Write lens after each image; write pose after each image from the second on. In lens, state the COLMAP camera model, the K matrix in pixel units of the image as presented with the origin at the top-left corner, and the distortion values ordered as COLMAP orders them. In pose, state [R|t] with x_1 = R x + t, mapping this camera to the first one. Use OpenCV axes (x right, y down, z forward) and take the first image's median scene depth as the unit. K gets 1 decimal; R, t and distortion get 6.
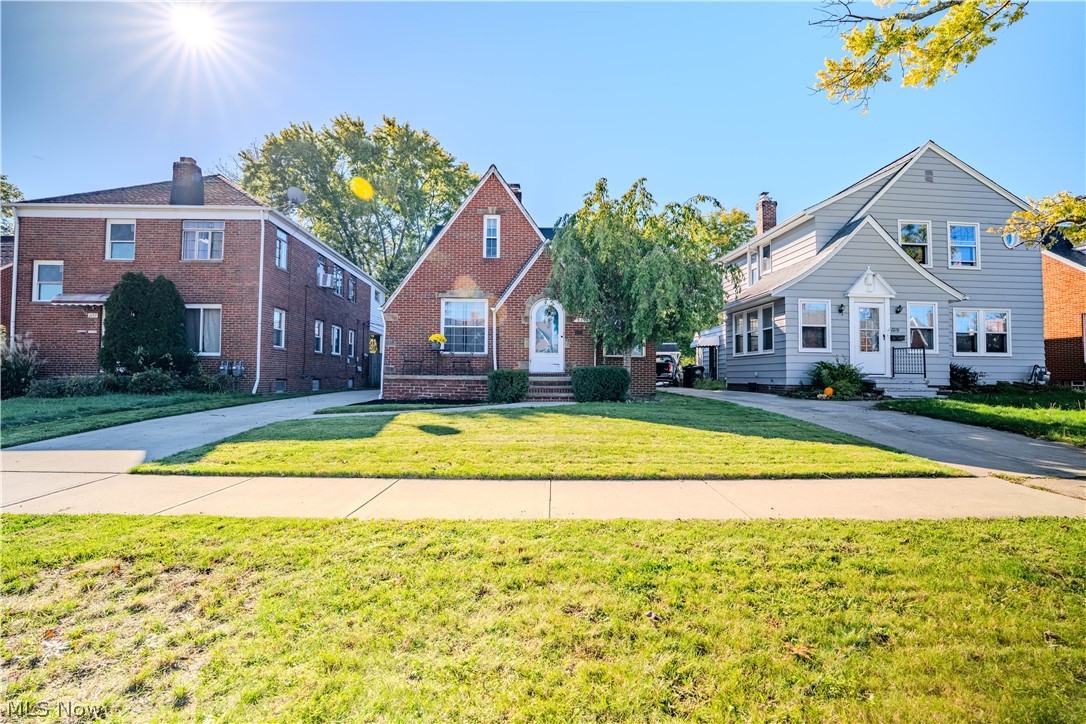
lens RADIAL K [[506.5, 0, 543.6], [0, 506.5, 376.1], [0, 0, 1]] dist [-0.067511, 0.025559]
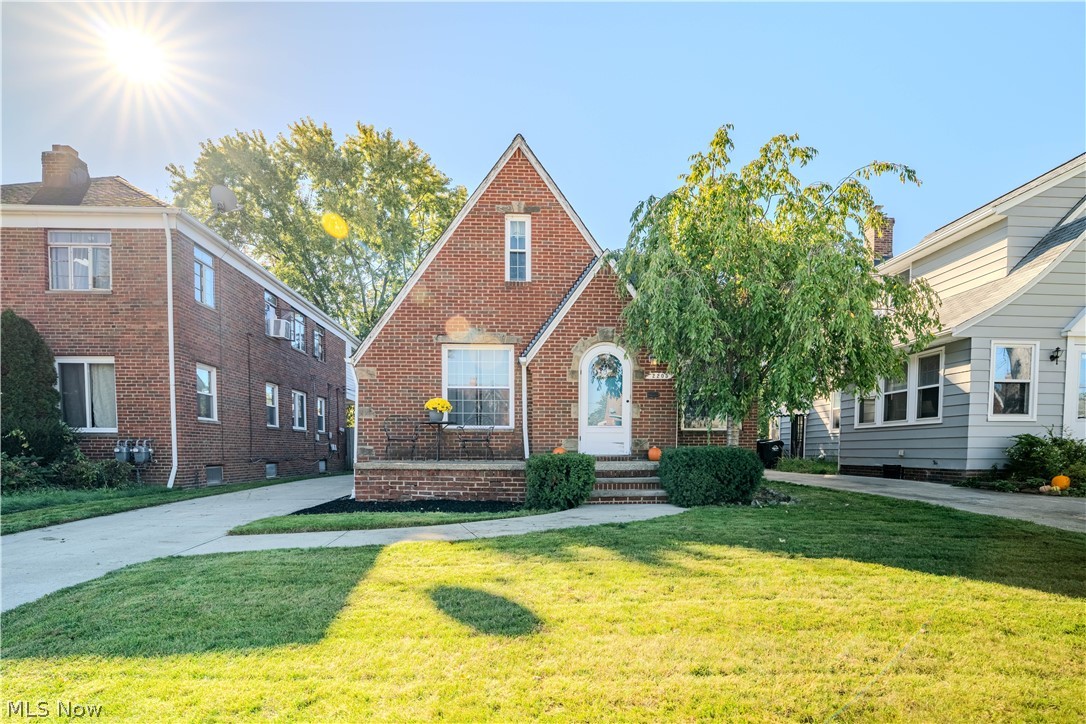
lens RADIAL K [[530.1, 0, 548.2], [0, 530.1, 476.5], [0, 0, 1]] dist [-0.027439, 0.000100]
pose [[0.999870, -0.010101, 0.012535, -0.076004], [0.009458, 0.998689, 0.050311, -0.014348], [-0.013027, -0.050186, 0.998655, 0.298905]]
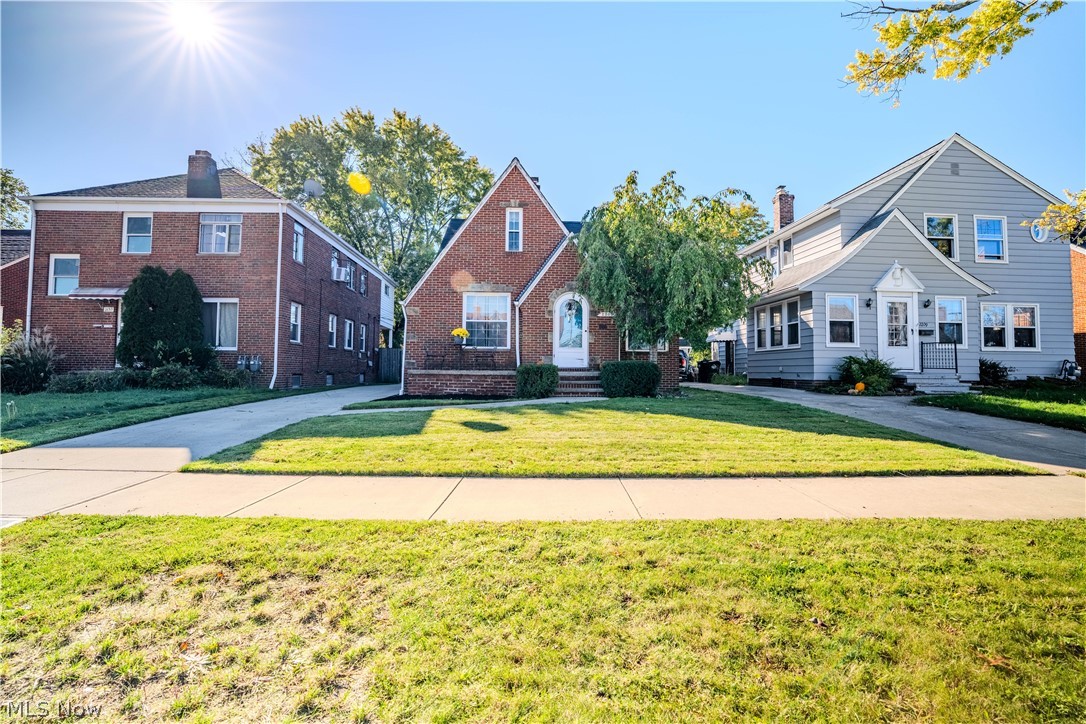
lens RADIAL K [[510.3, 0, 540.3], [0, 510.3, 365.5], [0, 0, 1]] dist [-0.069914, 0.027205]
pose [[0.999996, 0.000194, -0.002720, -0.049541], [-0.000222, 0.999946, -0.010402, -0.000527], [0.002718, 0.010403, 0.999942, 0.006673]]
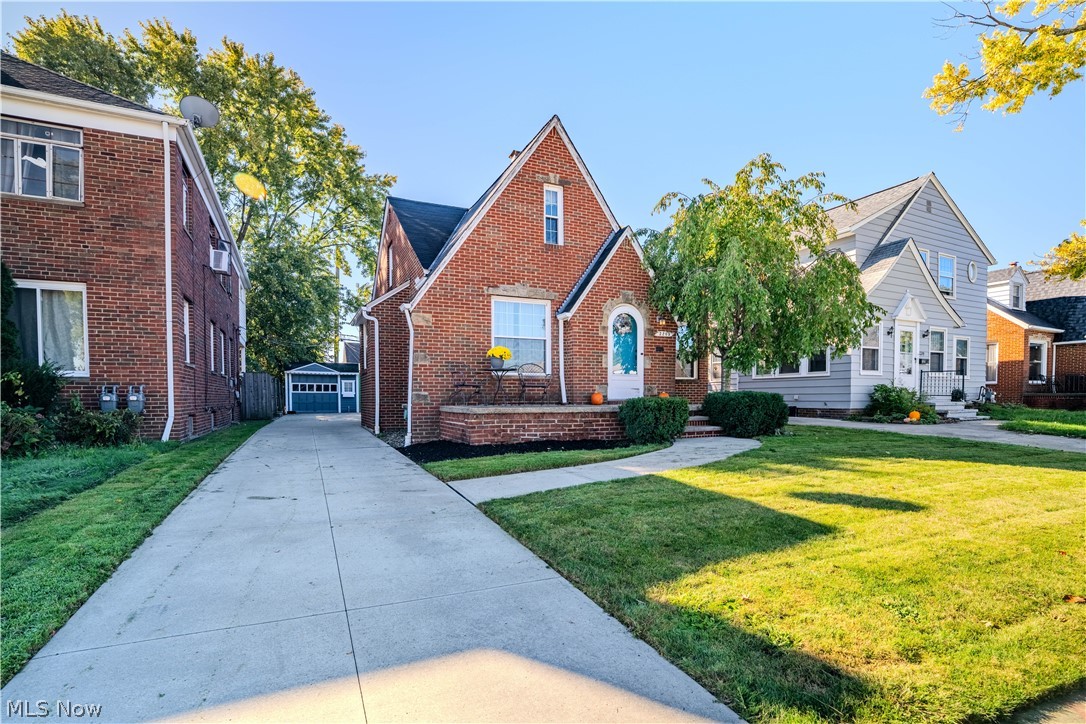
lens RADIAL K [[521.0, 0, 517.1], [0, 521.0, 418.8], [0, 0, 1]] dist [-0.055714, 0.018508]
pose [[0.925876, -0.029787, 0.376653, -0.450408], [0.012886, 0.998797, 0.047311, -0.016748], [-0.377609, -0.038950, 0.925146, 0.313276]]
